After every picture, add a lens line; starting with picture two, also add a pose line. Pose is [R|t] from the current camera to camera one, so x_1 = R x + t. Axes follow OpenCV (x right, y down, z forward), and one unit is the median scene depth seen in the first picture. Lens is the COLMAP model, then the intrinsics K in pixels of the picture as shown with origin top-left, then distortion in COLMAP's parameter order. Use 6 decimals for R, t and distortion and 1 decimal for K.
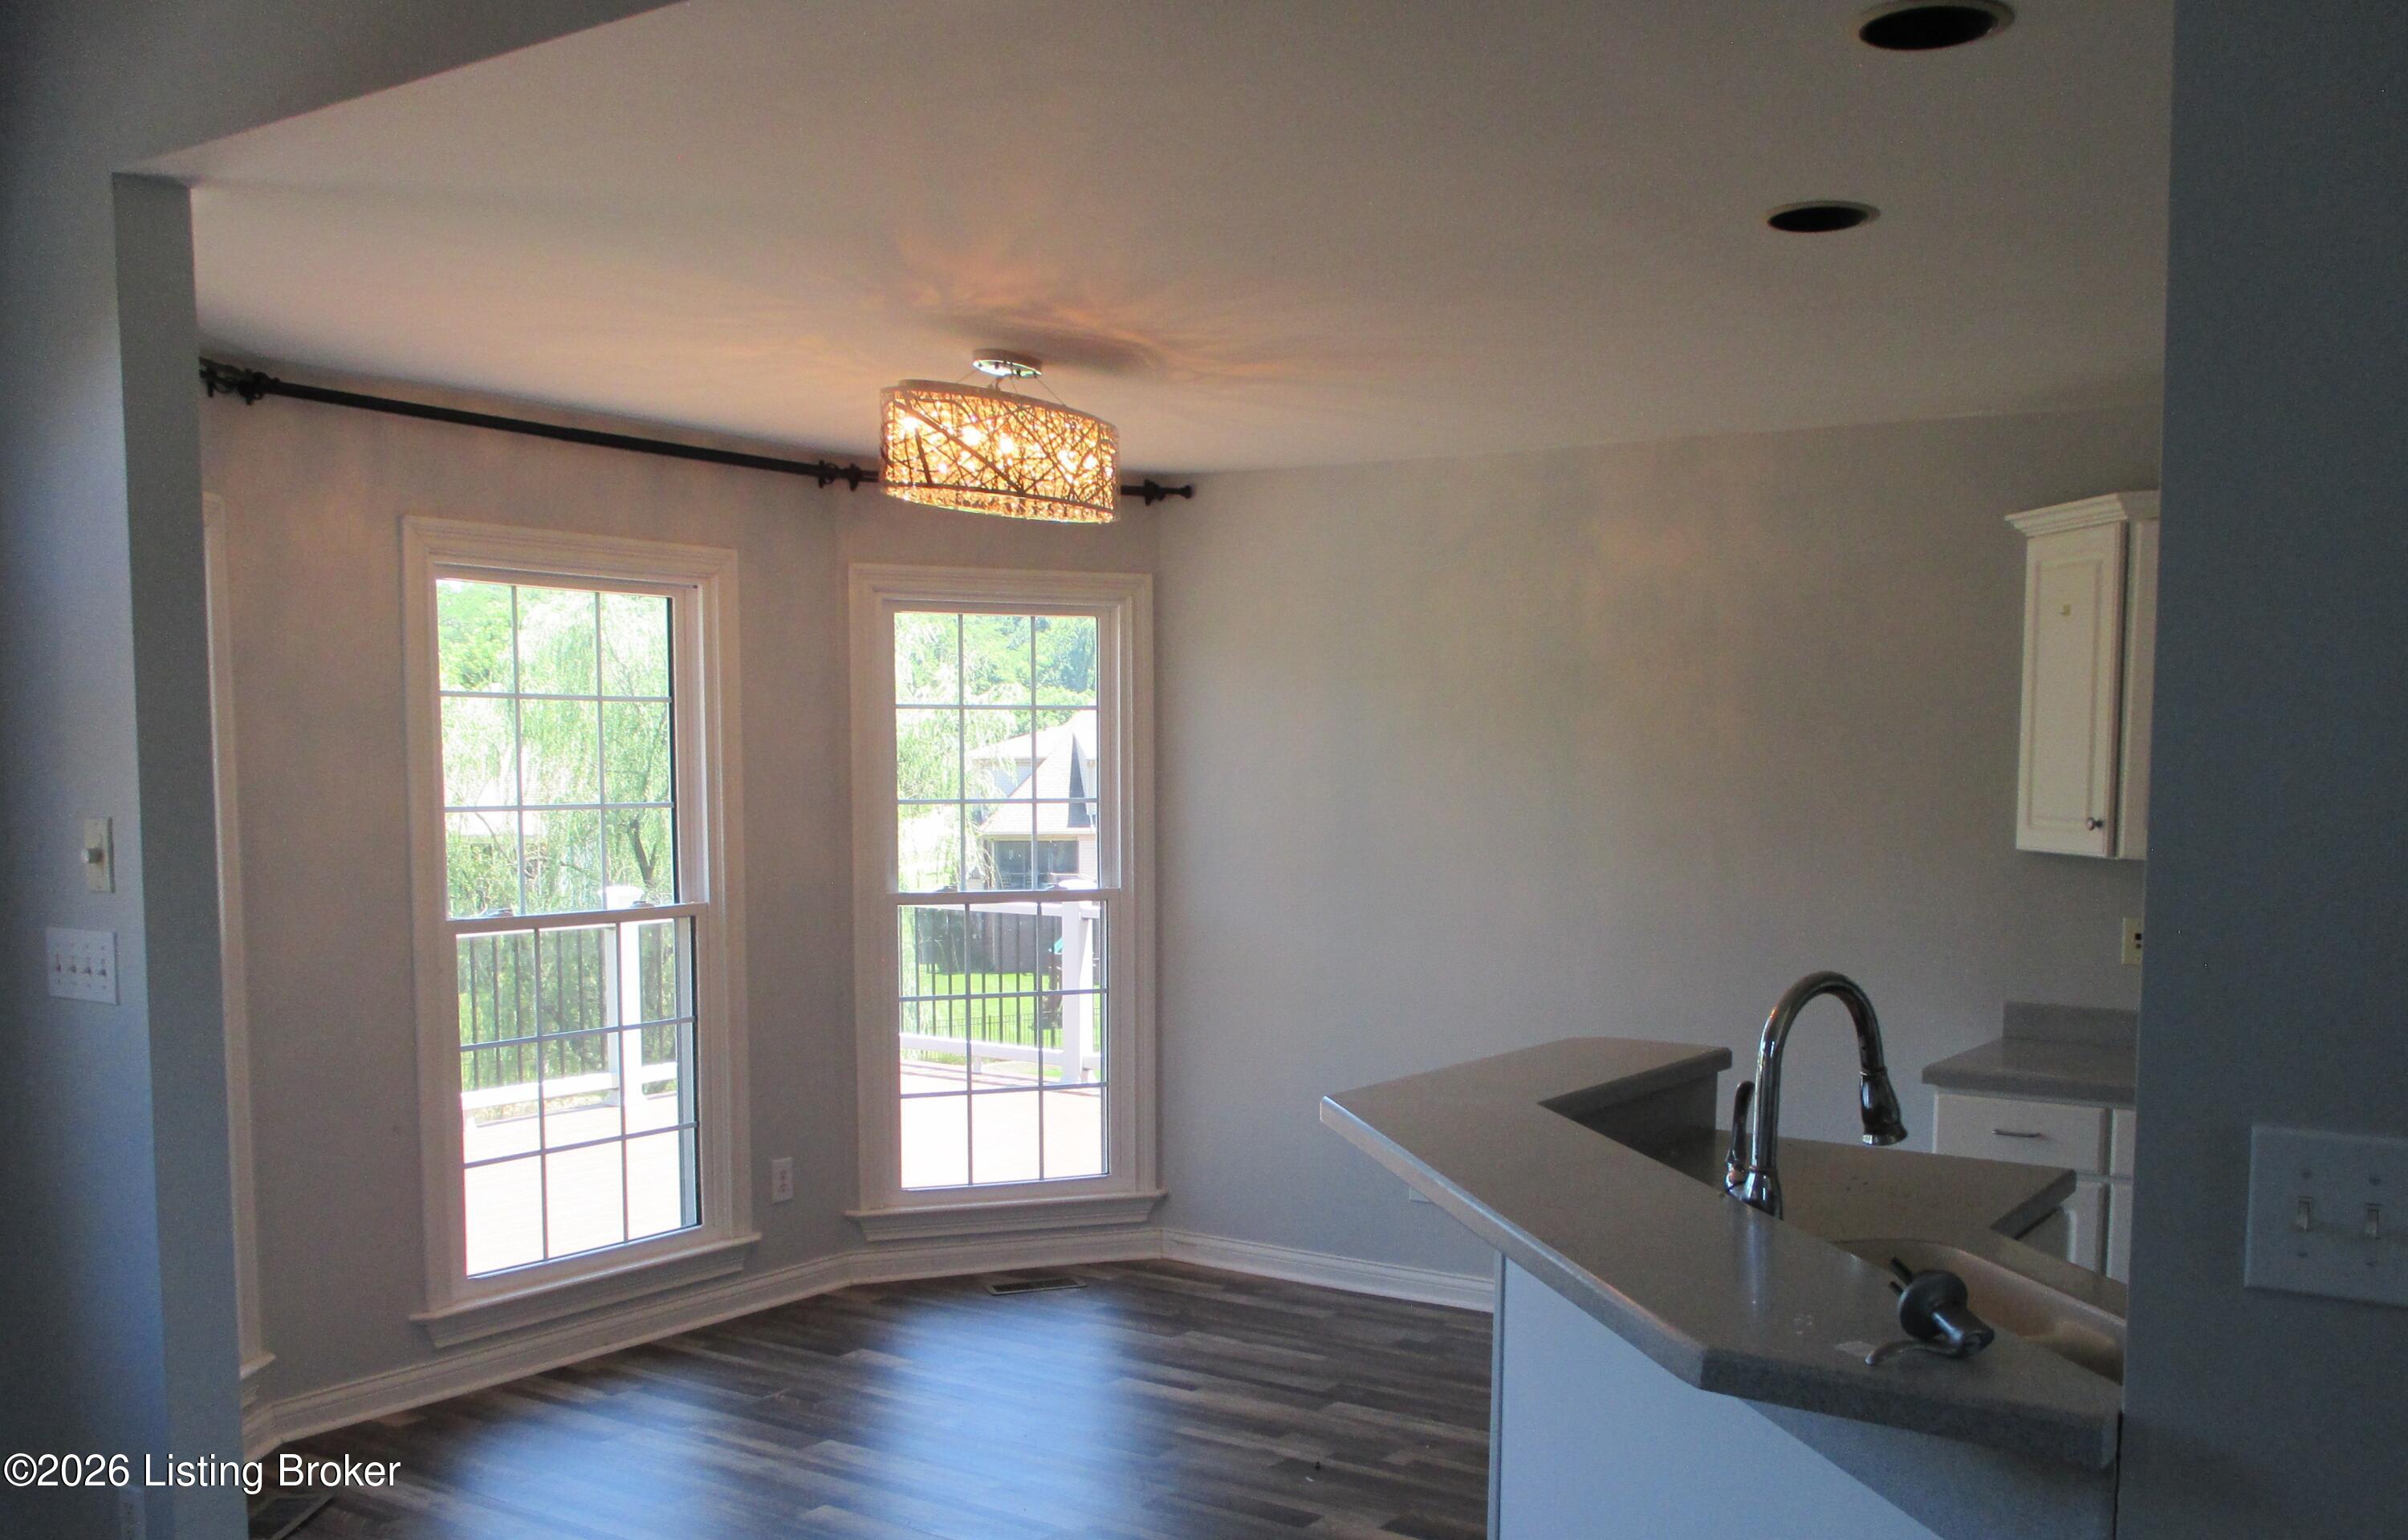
lens RADIAL K [[2061.5, 0, 1206.1], [0, 2061.5, 785.9], [0, 0, 1]] dist [-0.020896, -0.006686]
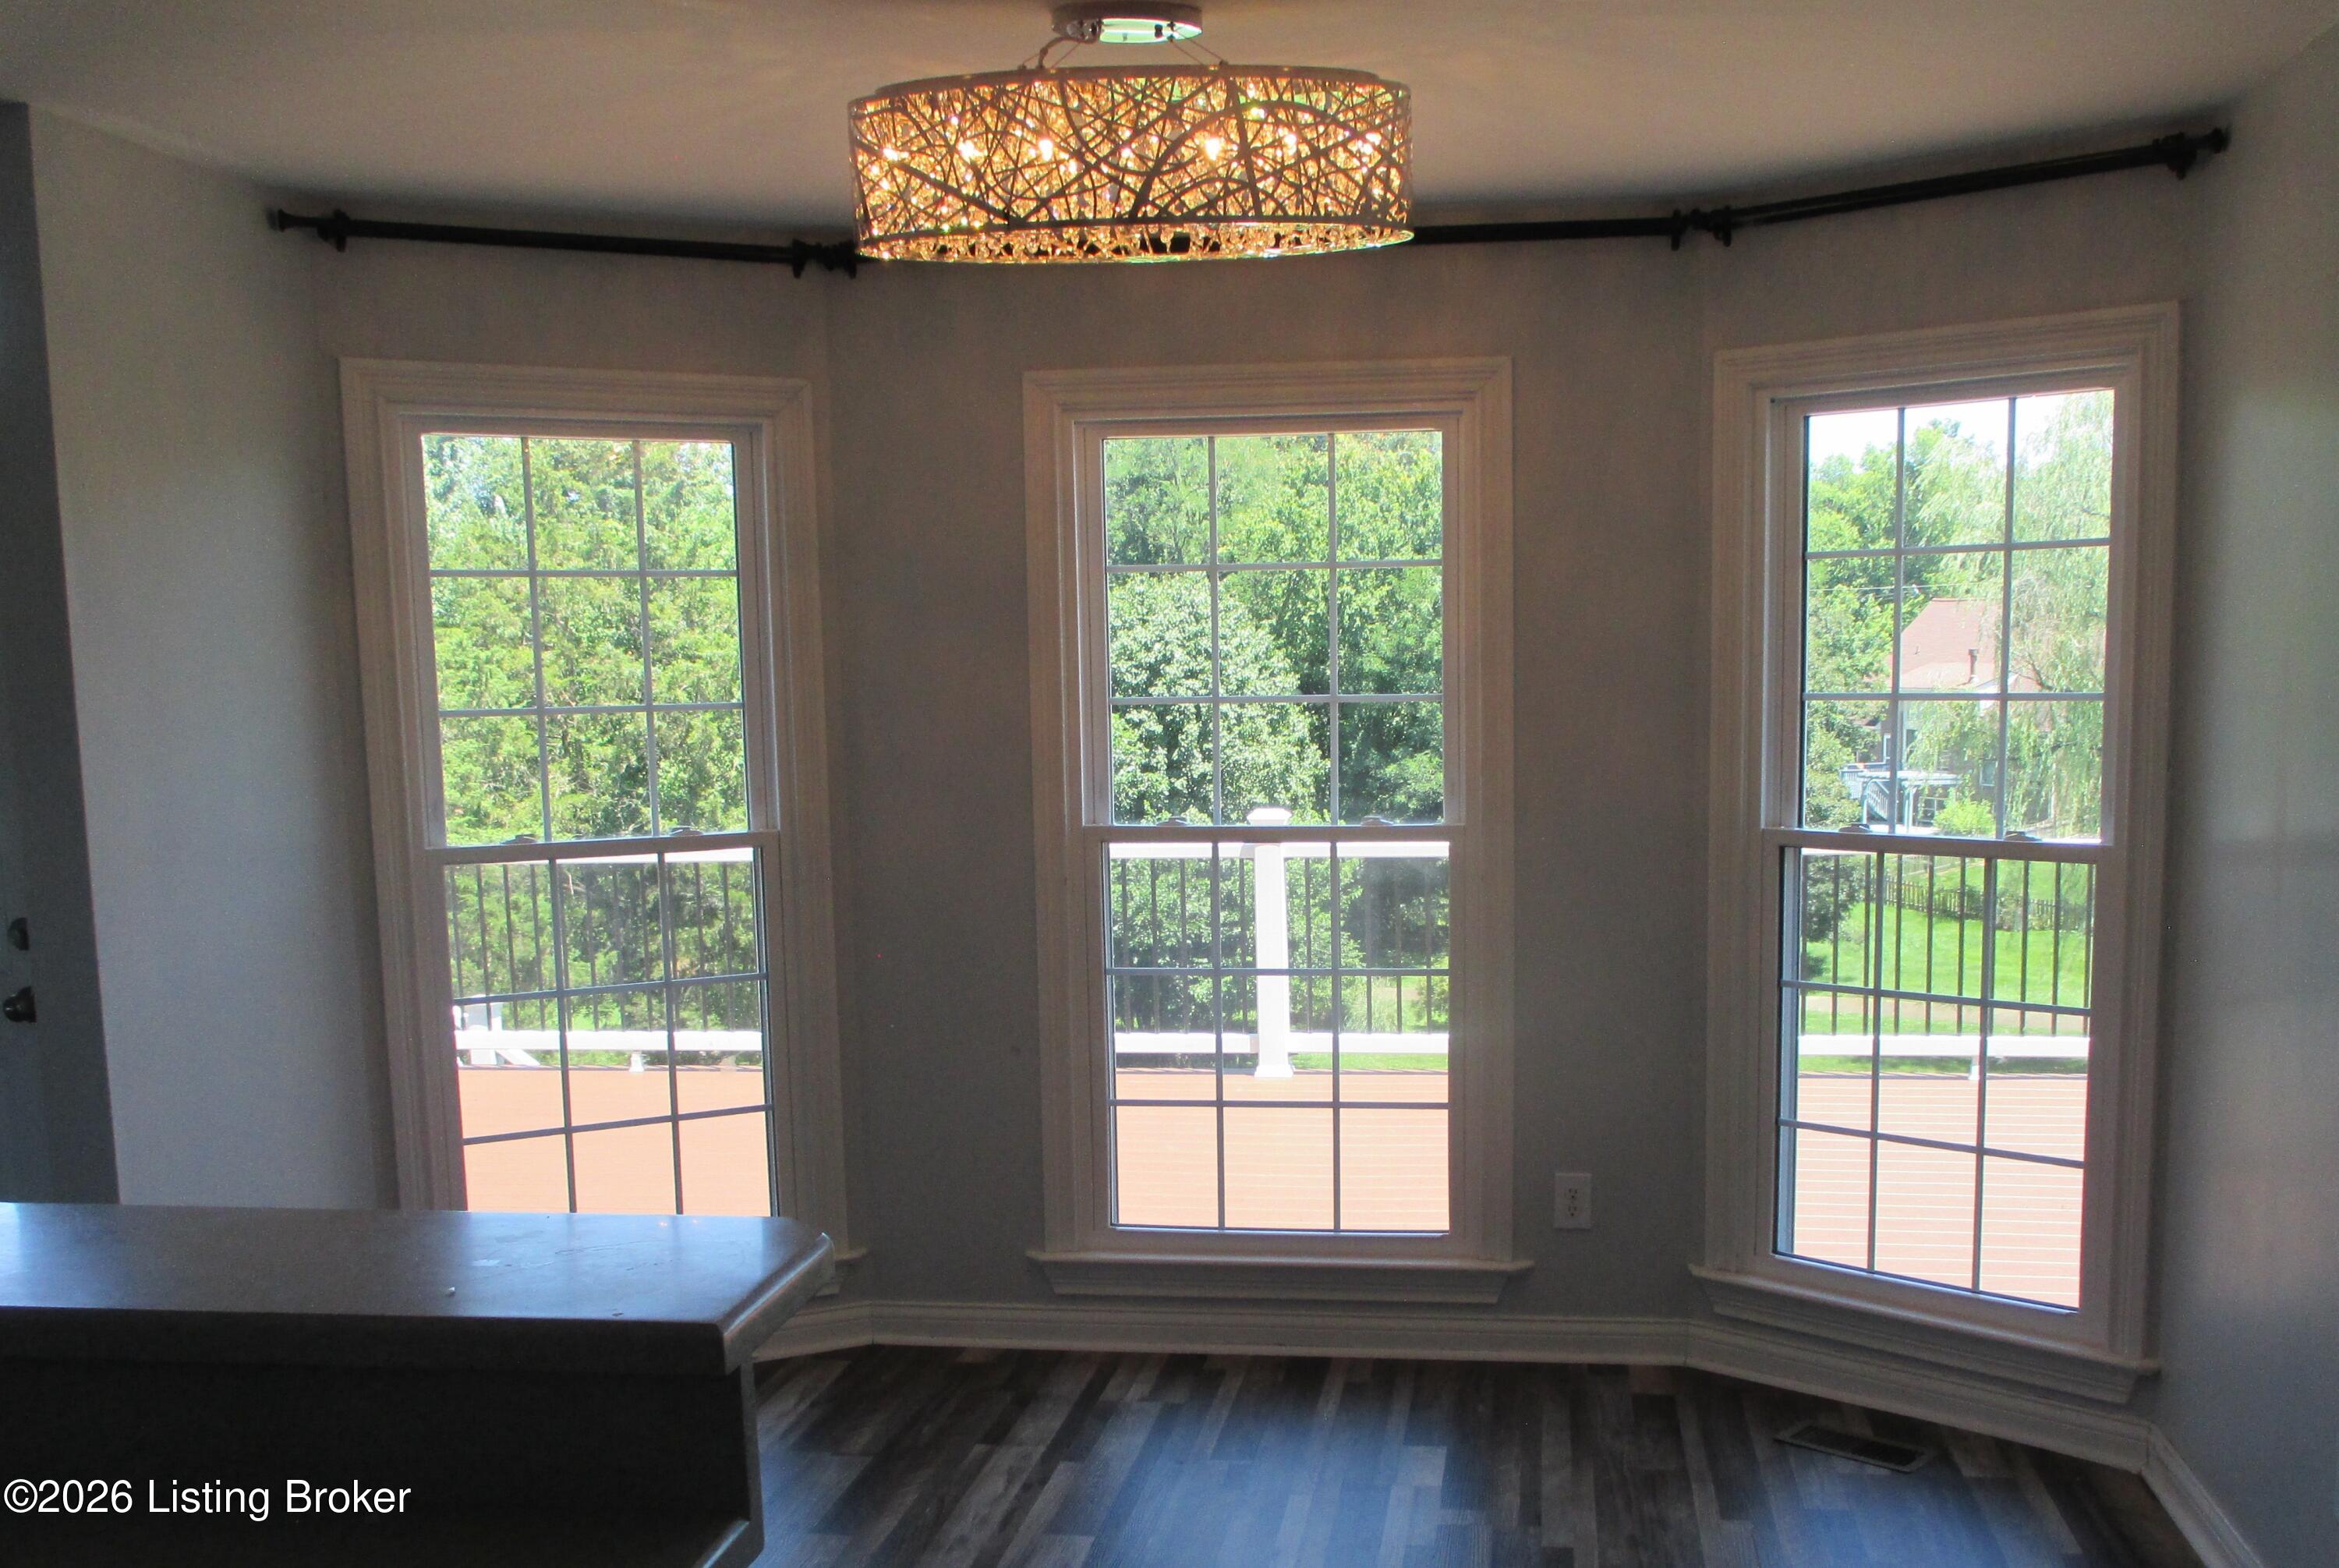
lens RADIAL K [[2051.4, 0, 1113.4], [0, 2051.4, 842.7], [0, 0, 1]] dist [-0.014005, -0.014021]
pose [[0.490241, 0.072349, -0.868579, 0.360405], [0.001237, 0.996490, 0.083702, -0.001387], [0.871586, -0.042109, 0.488431, 0.507687]]
